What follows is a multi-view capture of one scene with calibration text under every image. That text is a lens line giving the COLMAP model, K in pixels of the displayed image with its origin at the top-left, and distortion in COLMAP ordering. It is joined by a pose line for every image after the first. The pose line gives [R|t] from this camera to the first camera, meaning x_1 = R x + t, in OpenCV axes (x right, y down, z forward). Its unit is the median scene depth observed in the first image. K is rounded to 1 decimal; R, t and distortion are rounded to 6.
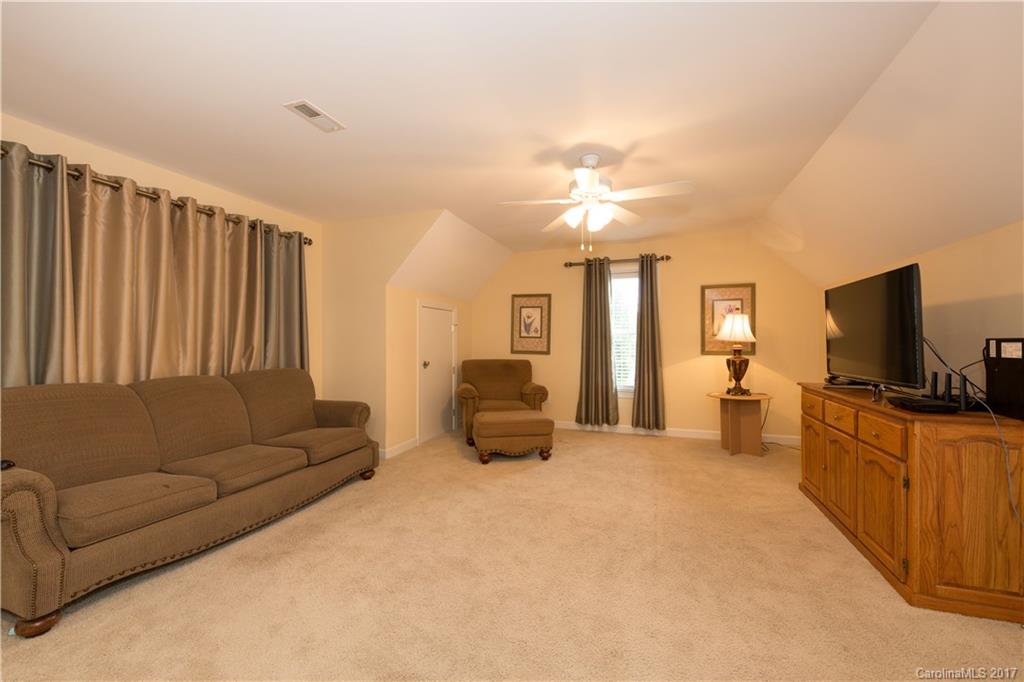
lens RADIAL K [[398.0, 0, 512.0], [0, 398.0, 341.0], [0, 0, 1]] dist [0.008736, -0.000143]
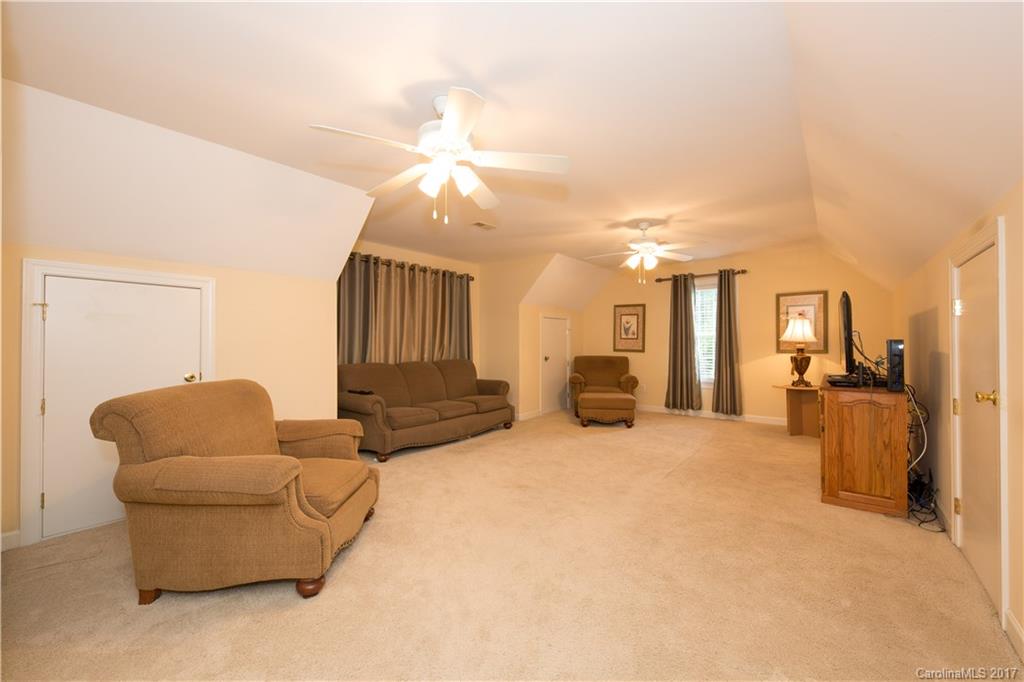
lens RADIAL K [[398.0, 0, 512.0], [0, 398.0, 341.0], [0, 0, 1]] dist [0.008736, -0.000143]
pose [[0.945651, -0.002913, -0.325170, 0.149175], [0.002699, 0.999996, -0.001111, -0.001960], [0.325172, 0.000173, 0.945655, -0.436825]]
